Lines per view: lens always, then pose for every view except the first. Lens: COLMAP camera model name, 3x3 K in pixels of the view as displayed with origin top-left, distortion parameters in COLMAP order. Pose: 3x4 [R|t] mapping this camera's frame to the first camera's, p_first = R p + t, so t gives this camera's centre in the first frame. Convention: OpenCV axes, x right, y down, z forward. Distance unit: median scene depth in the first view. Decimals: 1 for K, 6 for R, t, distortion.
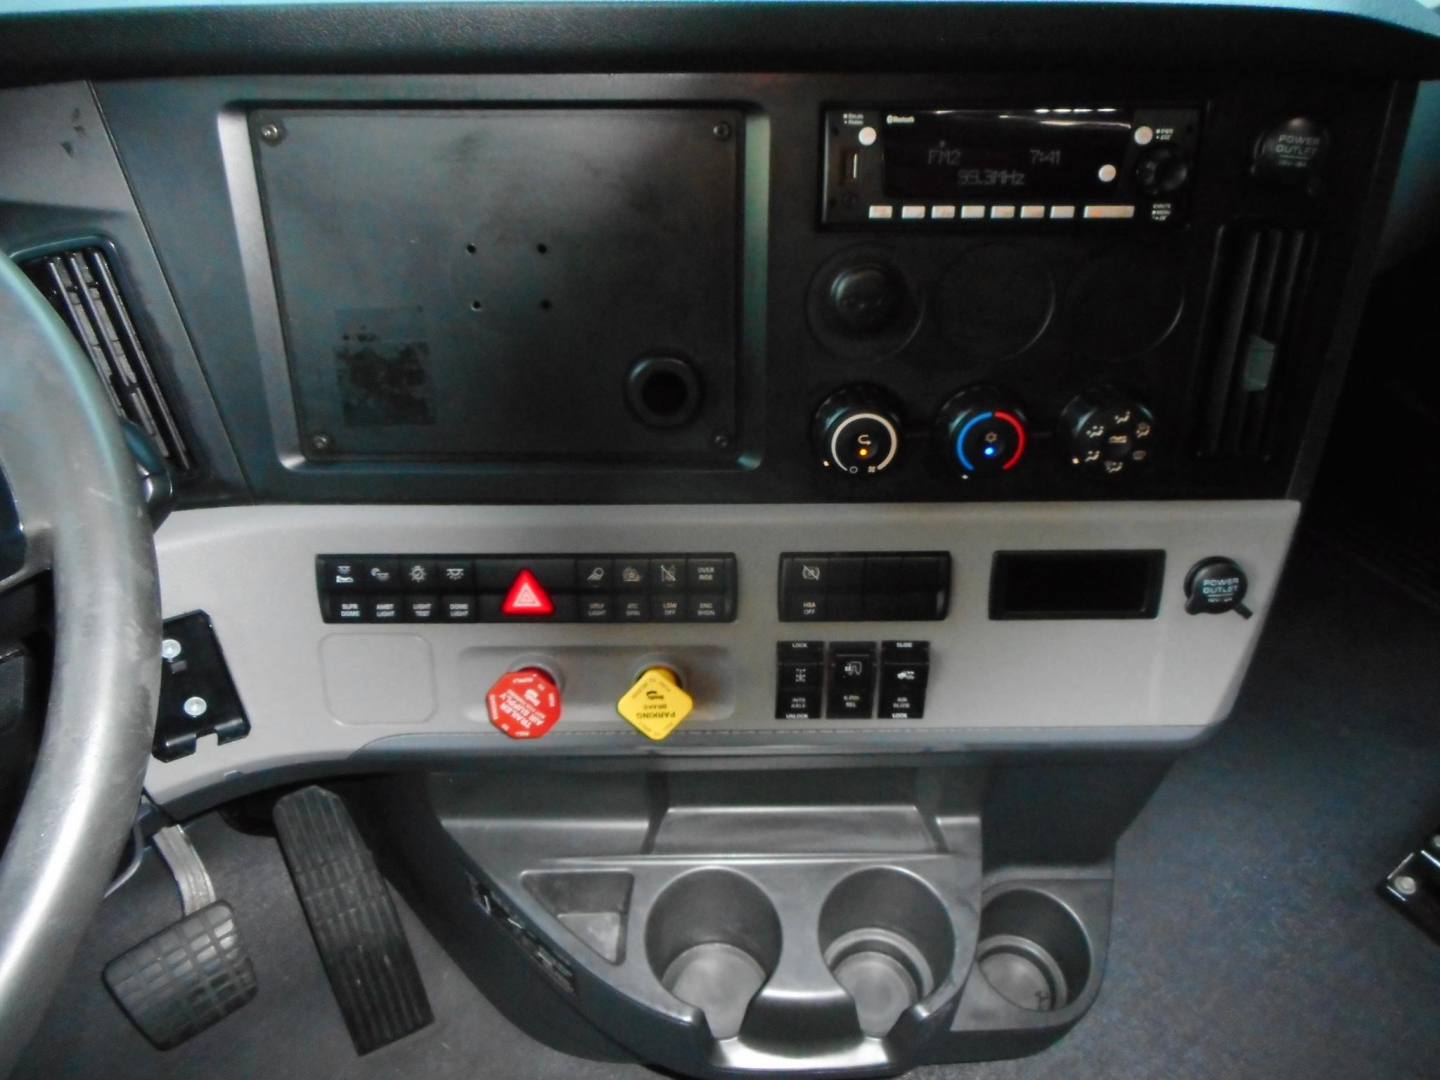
lens RADIAL K [[1082.8, 0, 720.0], [0, 1082.8, 540.0], [0, 0, 1]] dist [0.010033, 0.005618]
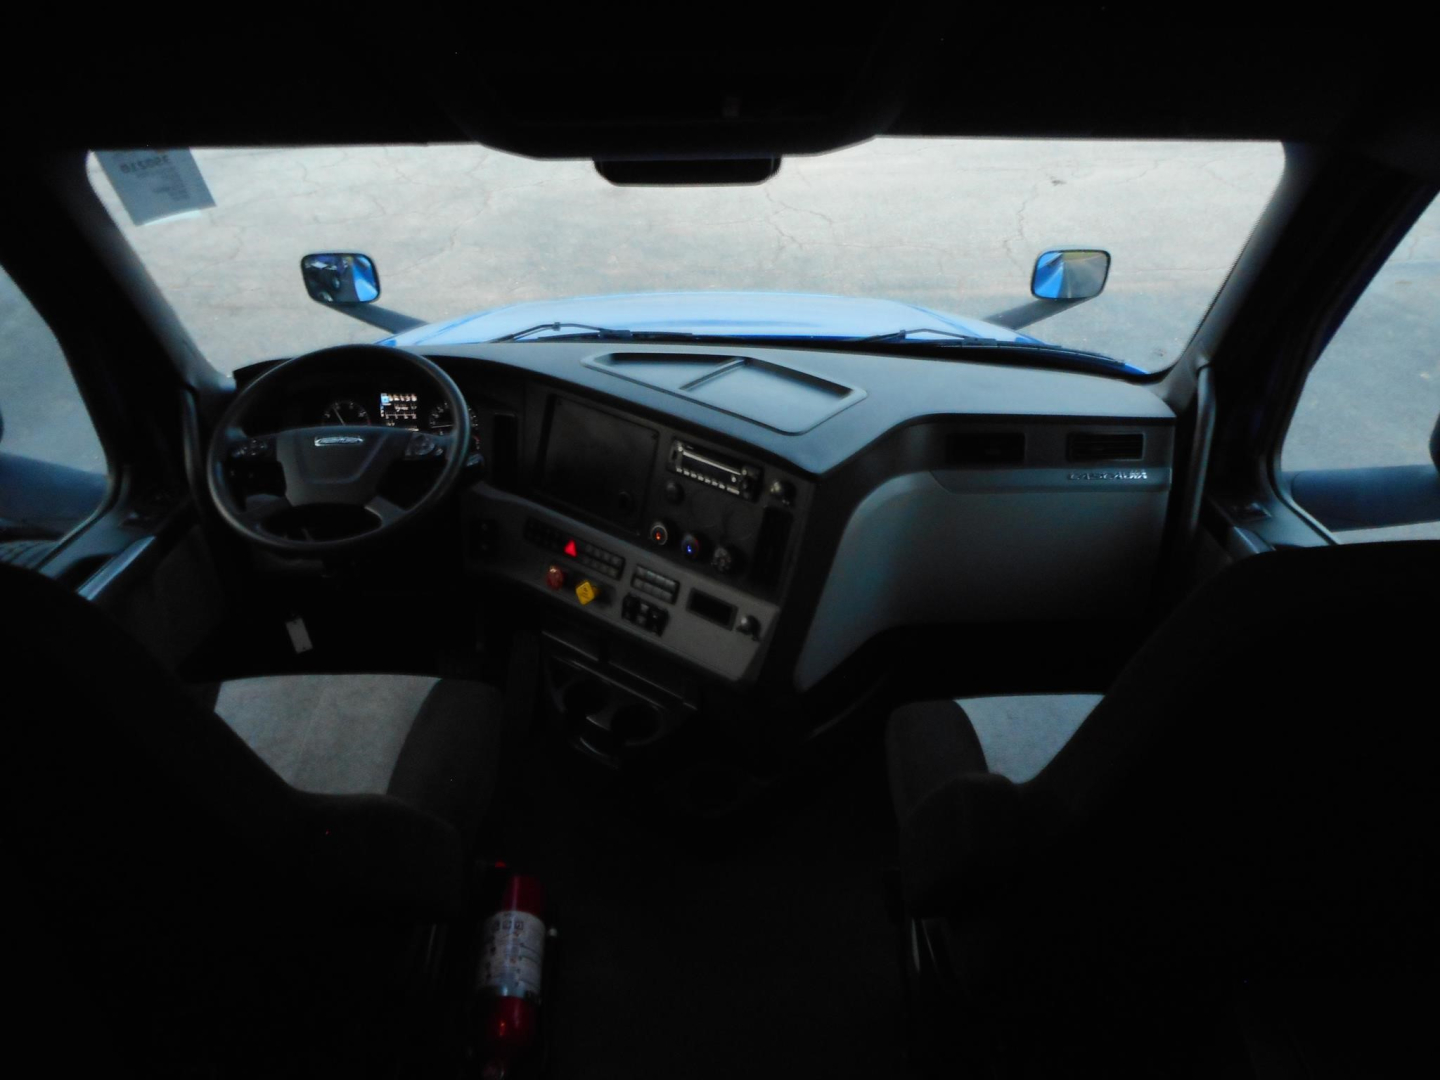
lens RADIAL K [[1082.8, 0, 720.0], [0, 1082.8, 540.0], [0, 0, 1]] dist [0.010033, 0.005618]
pose [[0.804655, 0.327767, -0.495075, 1.758862], [-0.423774, 0.901062, -0.092214, 0.136415], [0.415868, 0.284000, 0.863943, -1.600275]]
